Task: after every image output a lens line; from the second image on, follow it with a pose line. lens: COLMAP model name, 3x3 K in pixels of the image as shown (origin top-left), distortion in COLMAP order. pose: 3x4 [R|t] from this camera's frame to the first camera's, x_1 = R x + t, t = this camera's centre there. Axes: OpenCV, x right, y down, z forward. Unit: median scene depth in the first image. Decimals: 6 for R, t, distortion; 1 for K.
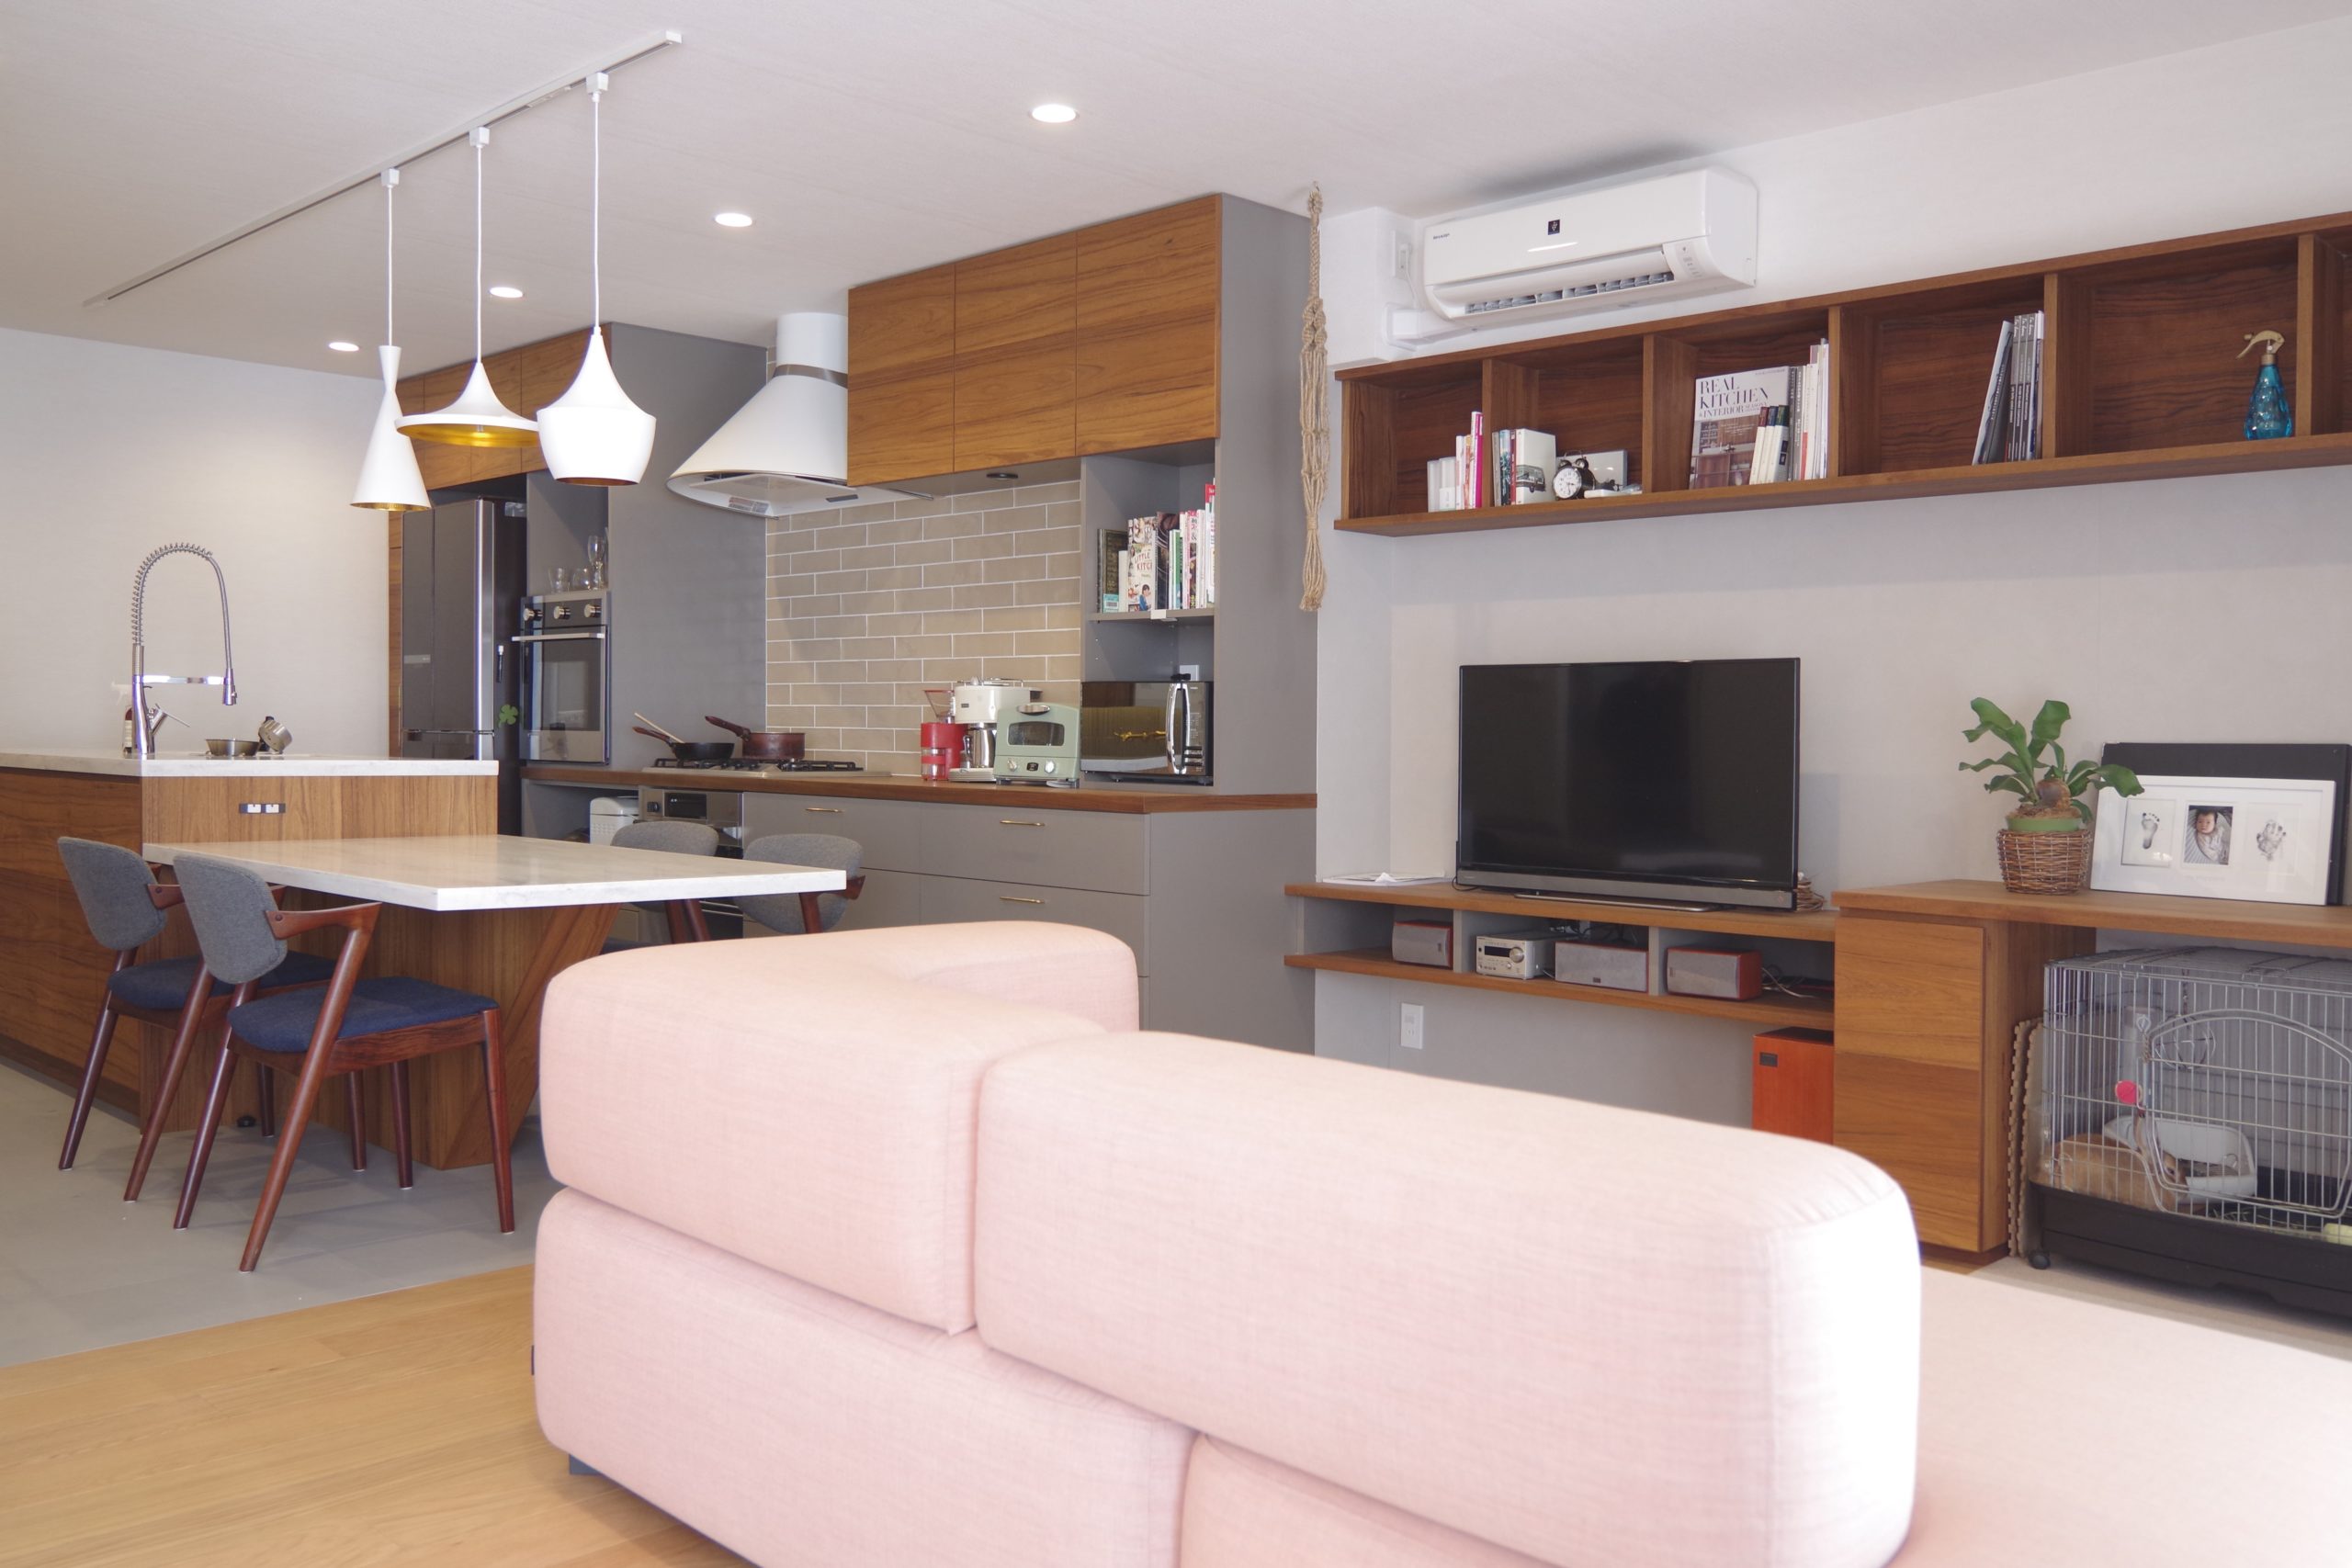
lens RADIAL K [[1854.8, 0, 1176.0], [0, 1854.8, 784.0], [0, 0, 1]] dist [-0.006139, 0.000926]
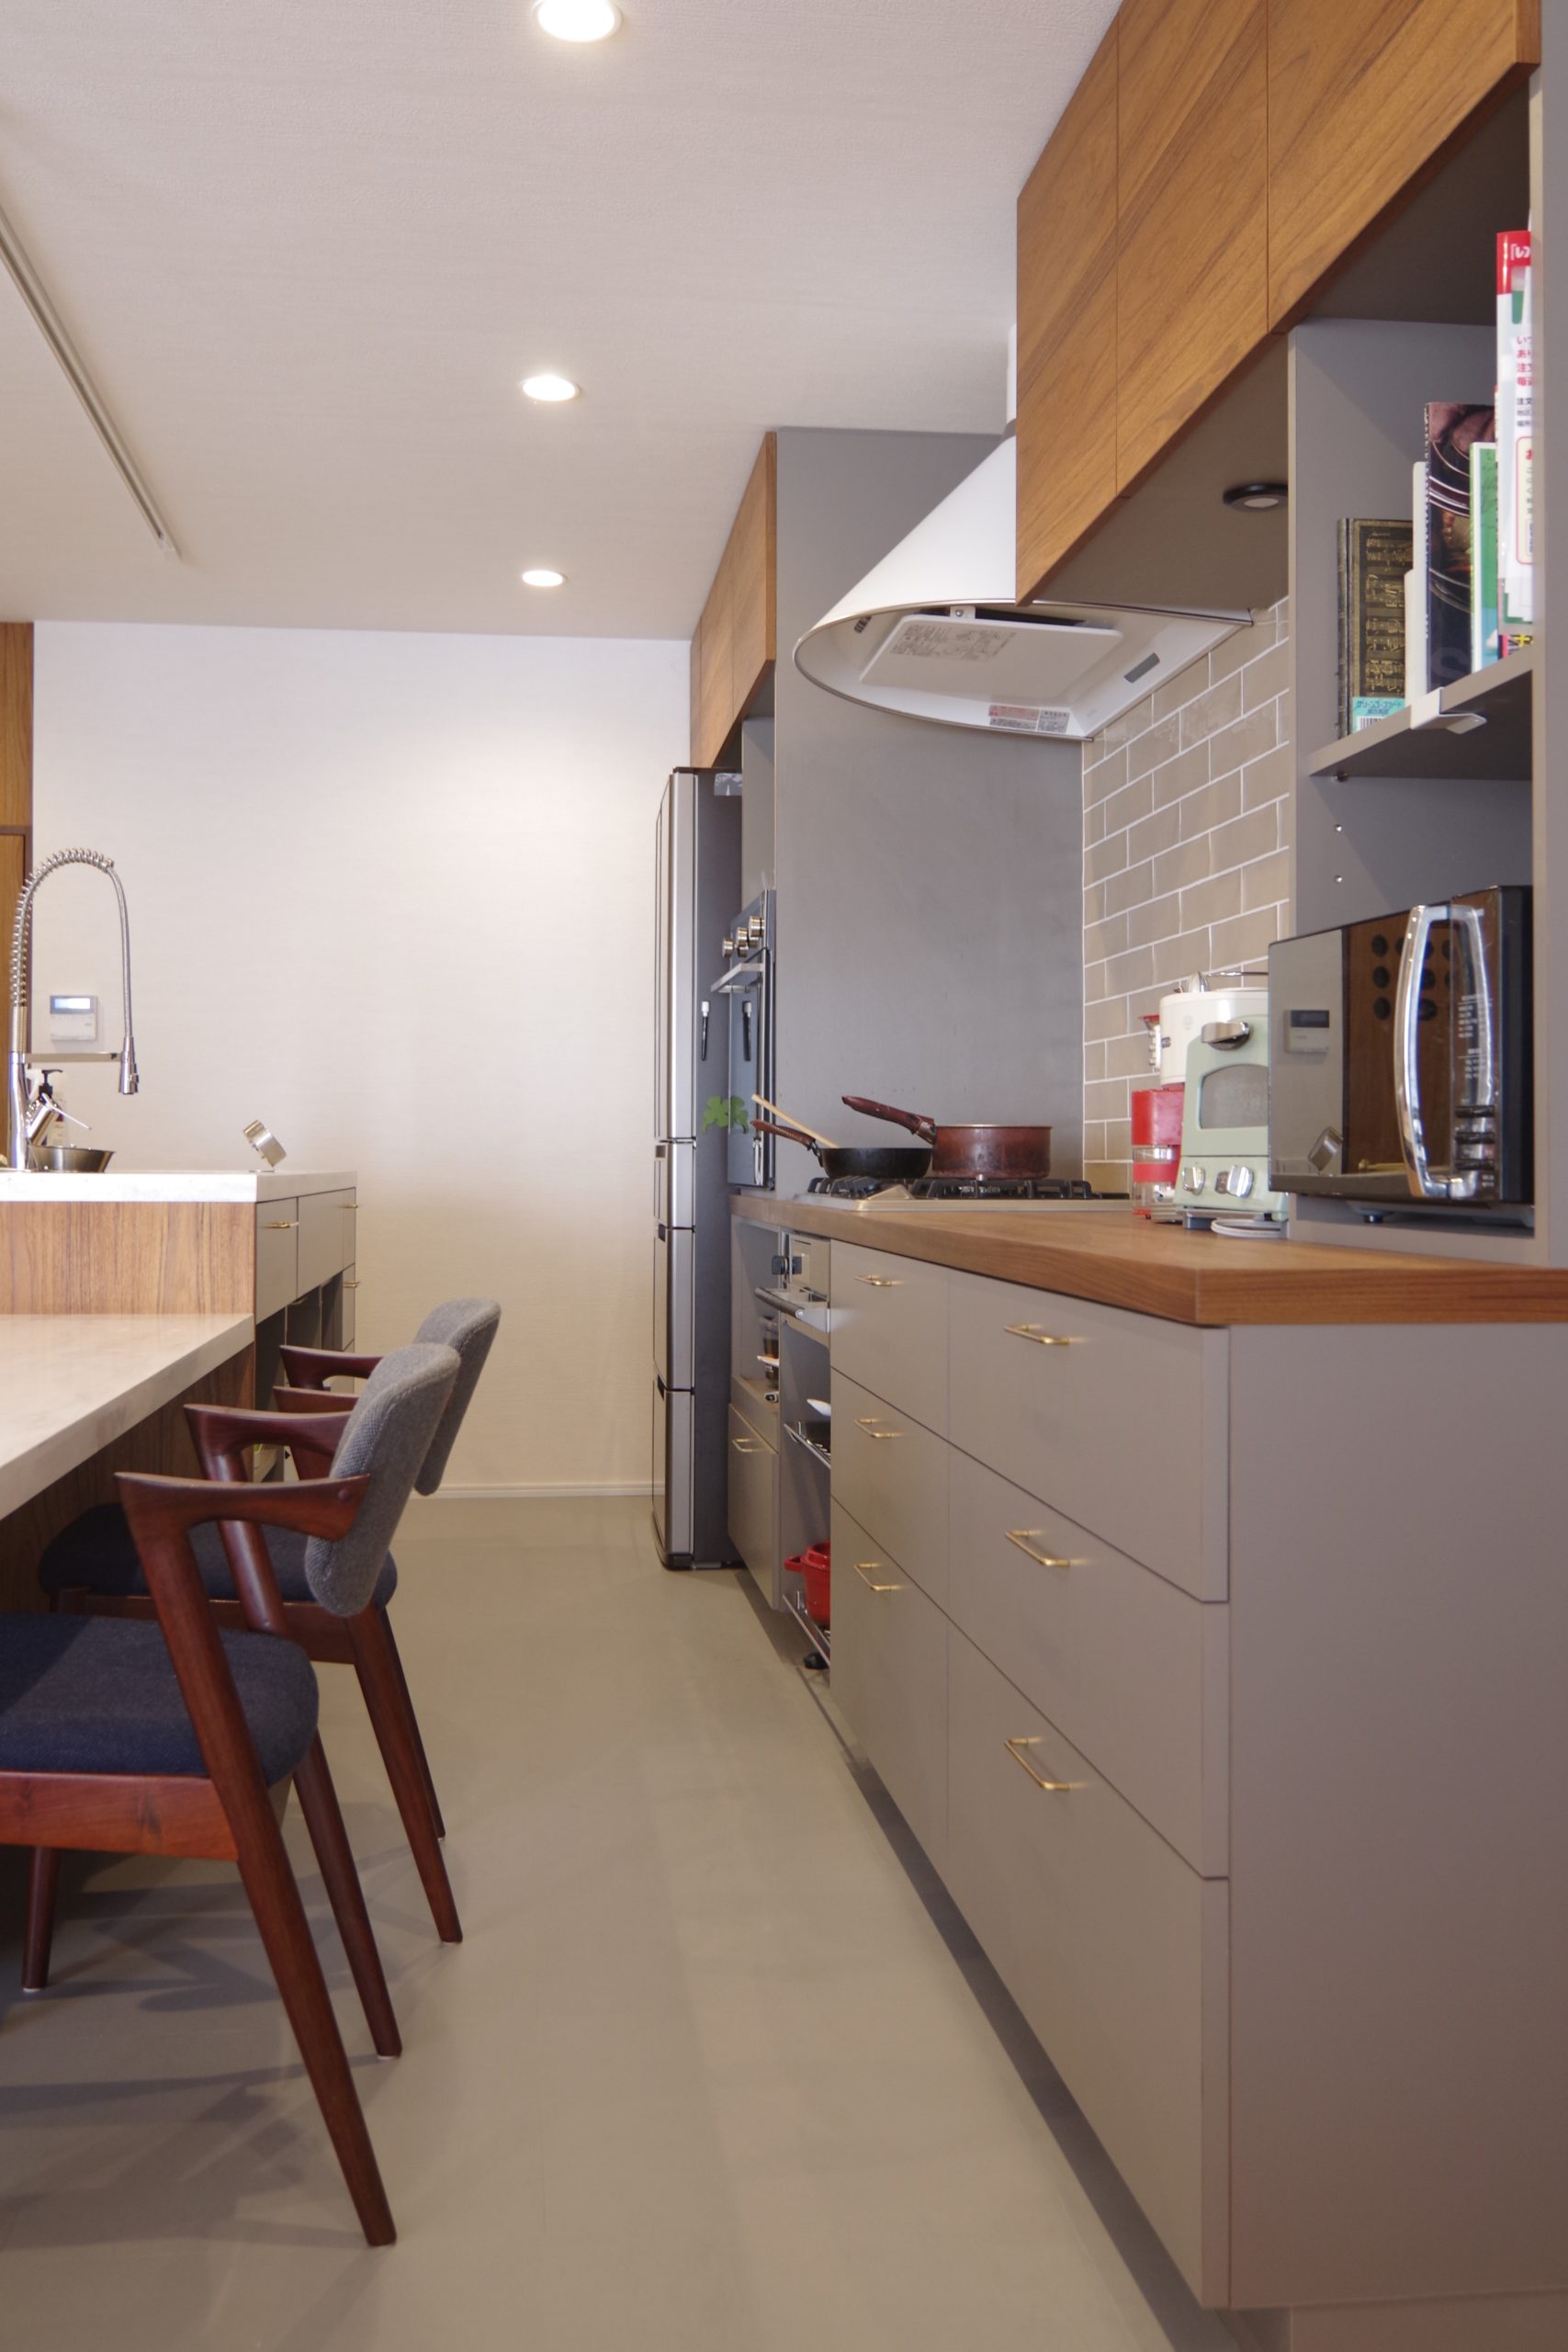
lens RADIAL K [[2077.2, 0, 781.4], [0, 2077.2, 1149.9], [0, 0, 1]] dist [-0.001092, -0.000133]
pose [[0.778200, -0.015463, -0.627826, 0.136375], [-0.009025, 0.999318, -0.035798, 0.000243], [0.627952, 0.033524, 0.777530, 0.672631]]
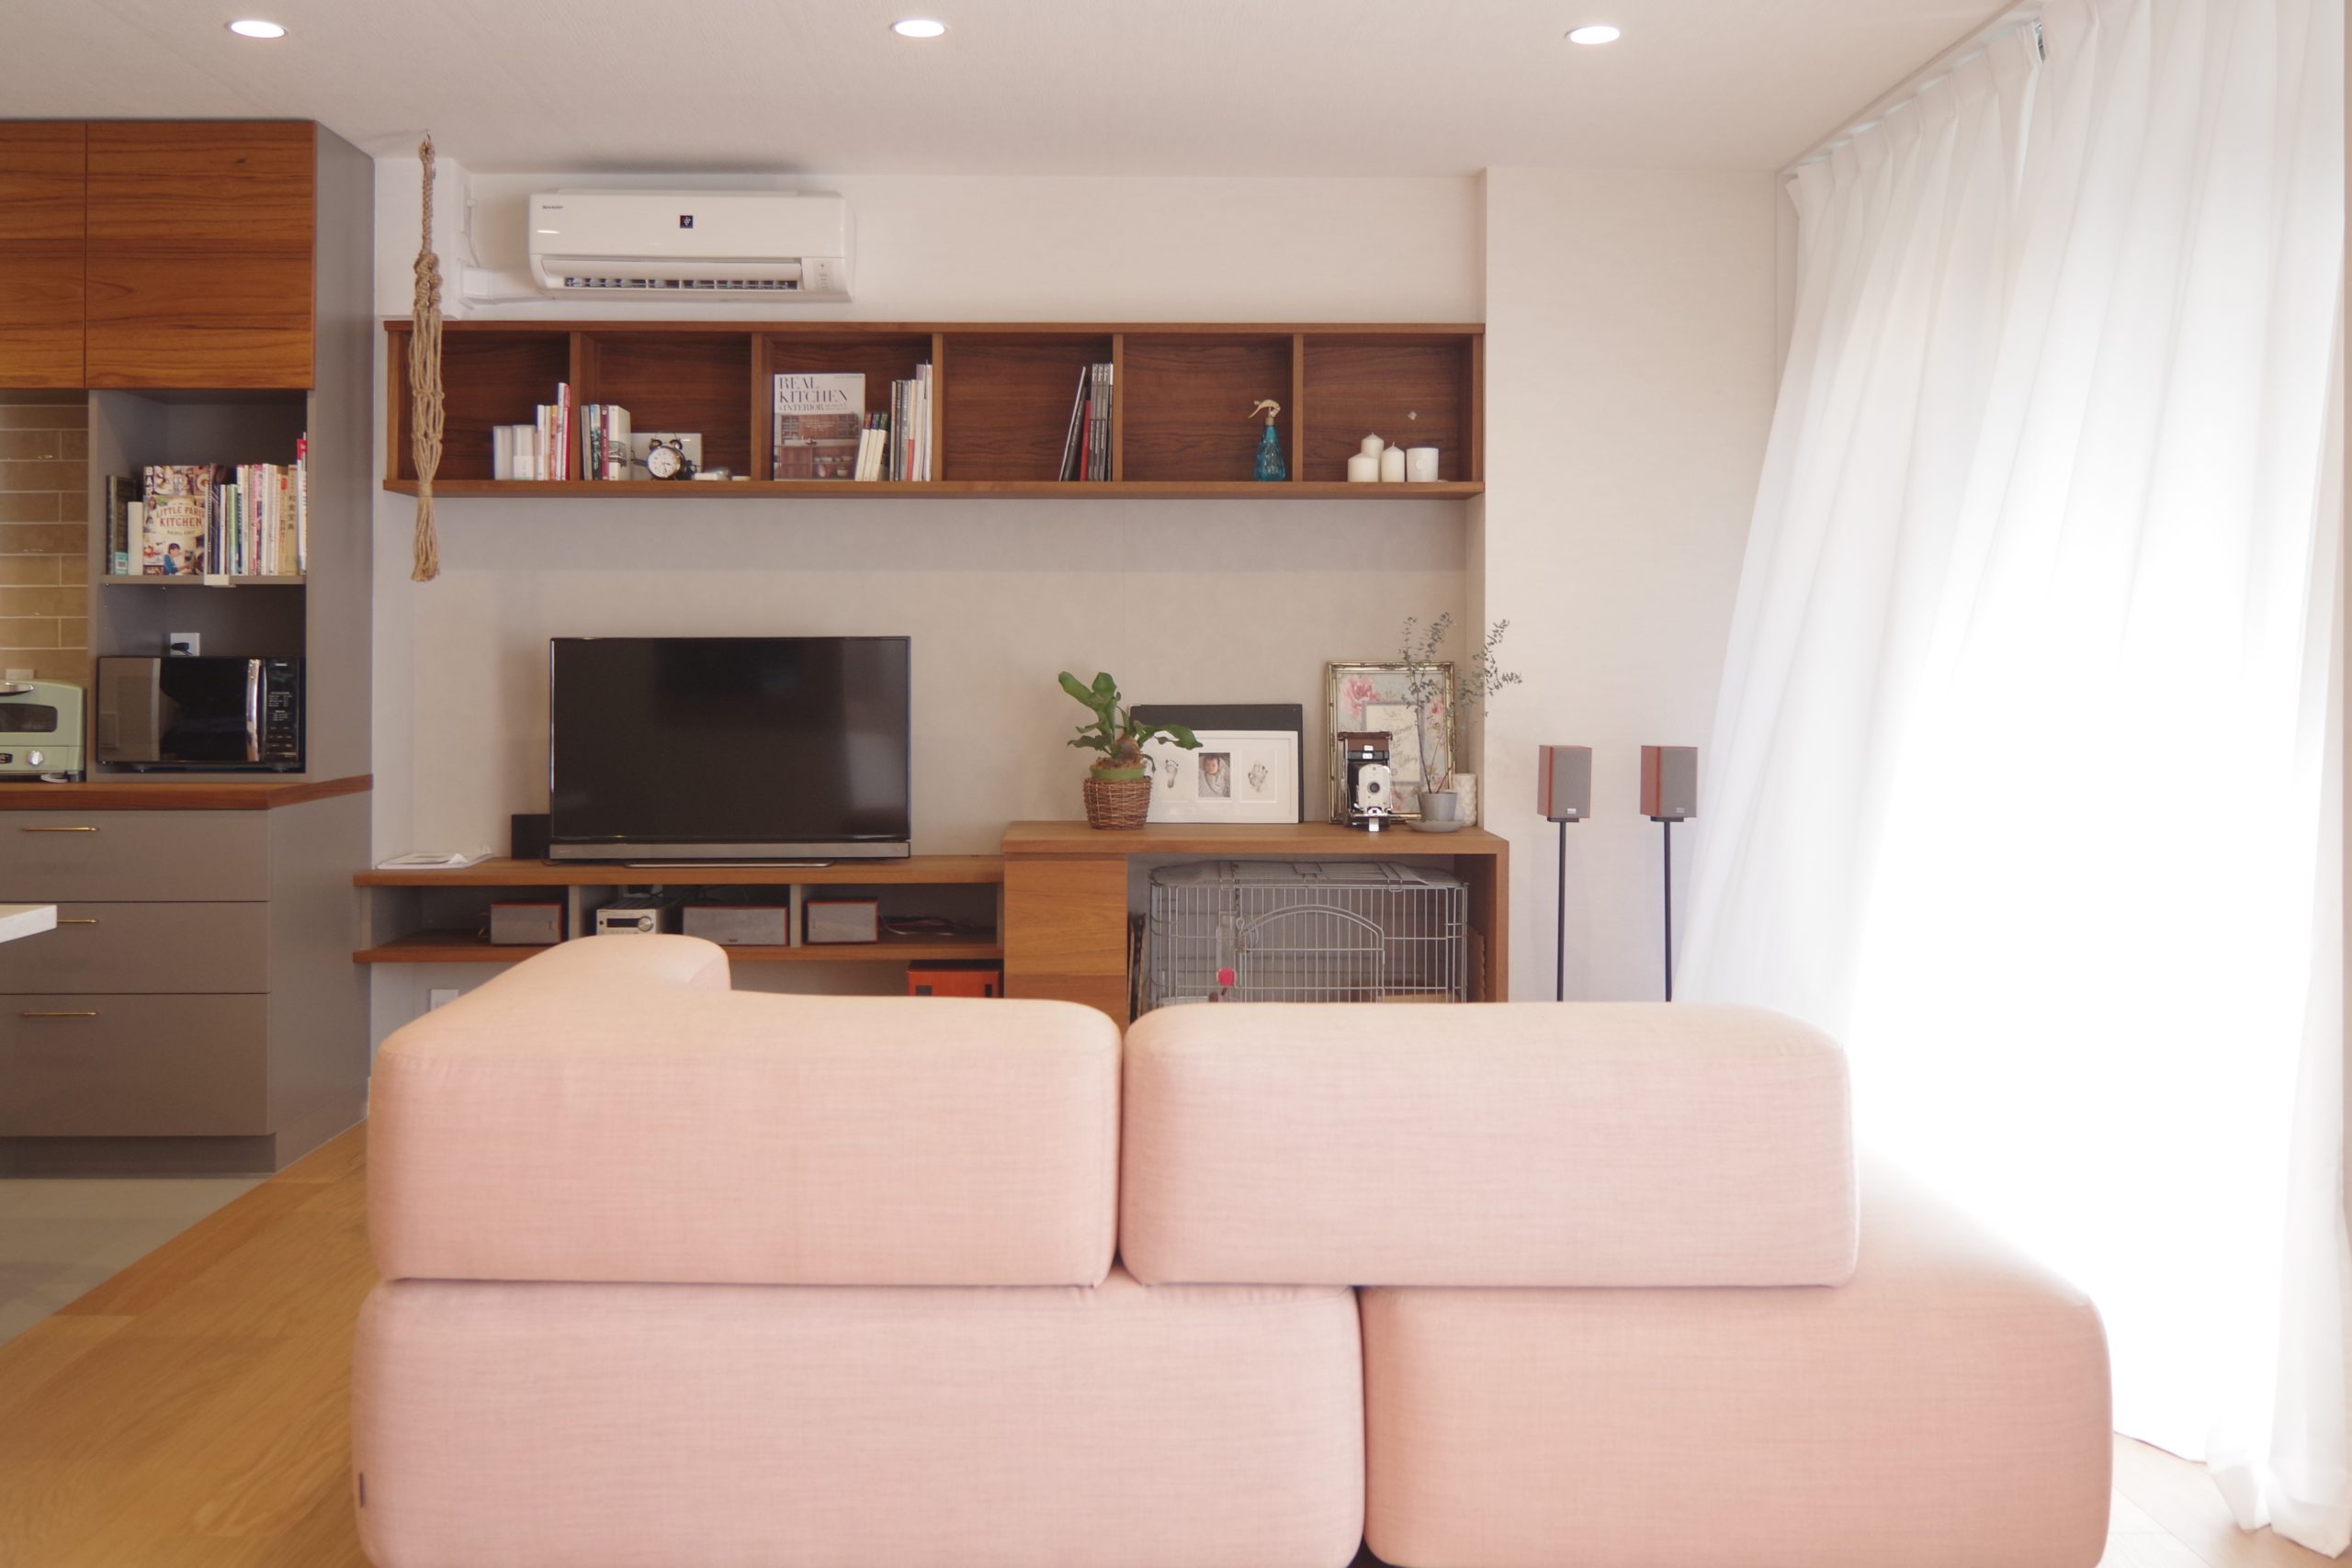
lens RADIAL K [[1927.5, 0, 1177.3], [0, 1927.5, 696.9], [0, 0, 1]] dist [-0.002616, -0.000254]
pose [[0.716466, -0.023755, 0.697218, -0.330840], [0.029972, 0.999545, 0.003257, -0.026482], [-0.696978, 0.018564, 0.716852, 0.033381]]
